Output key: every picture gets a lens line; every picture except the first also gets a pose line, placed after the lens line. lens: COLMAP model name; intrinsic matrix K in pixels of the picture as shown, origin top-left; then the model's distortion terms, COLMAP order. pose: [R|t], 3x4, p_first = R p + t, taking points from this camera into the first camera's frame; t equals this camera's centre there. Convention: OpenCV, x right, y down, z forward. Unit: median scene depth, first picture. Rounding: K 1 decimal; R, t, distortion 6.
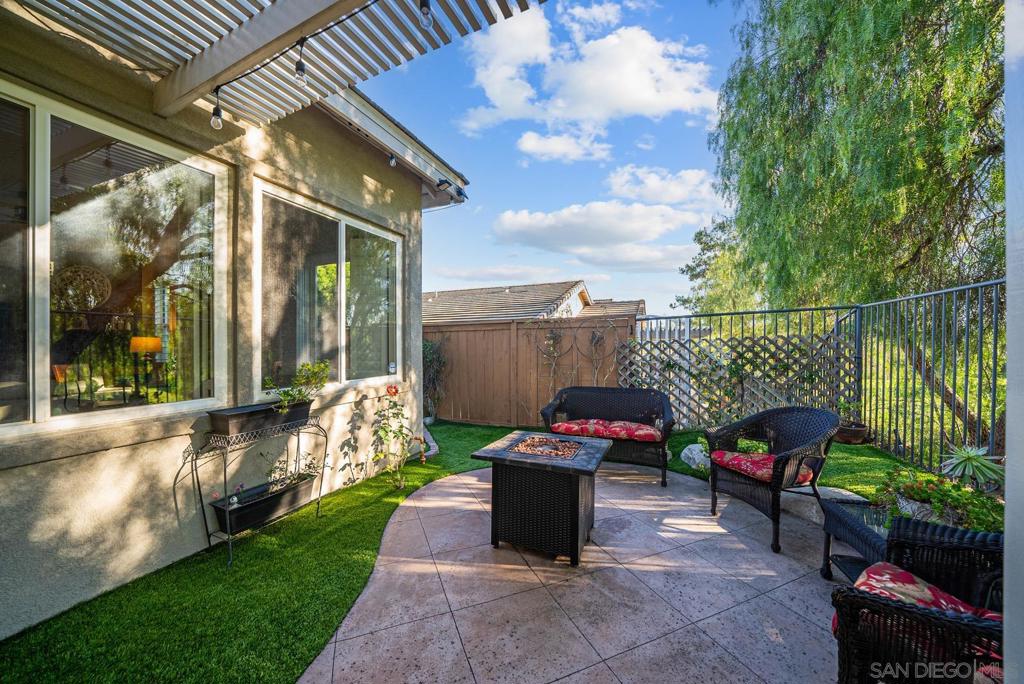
lens RADIAL K [[367.4, 0, 512.0], [0, 367.4, 342.0], [0, 0, 1]] dist [-0.020555, 0.000418]
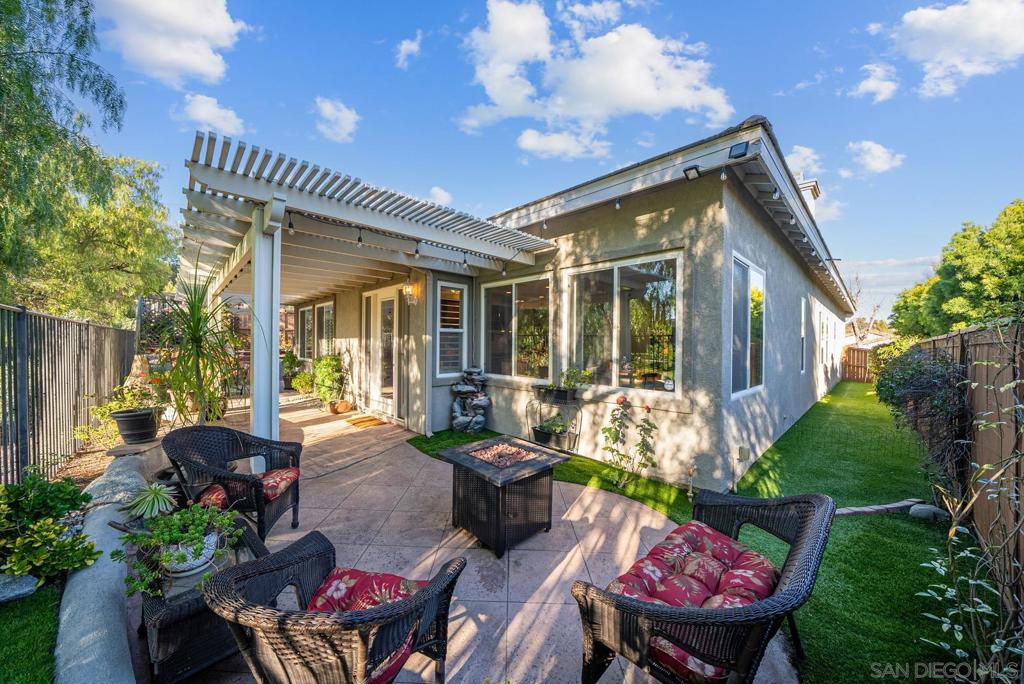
lens RADIAL K [[367.4, 0, 512.0], [0, 367.4, 342.0], [0, 0, 1]] dist [-0.020555, 0.000418]
pose [[-0.409514, -0.001110, -0.912303, 0.941285], [-0.009272, 0.999953, 0.002945, -0.055658], [0.912257, 0.009665, -0.409505, 1.236223]]
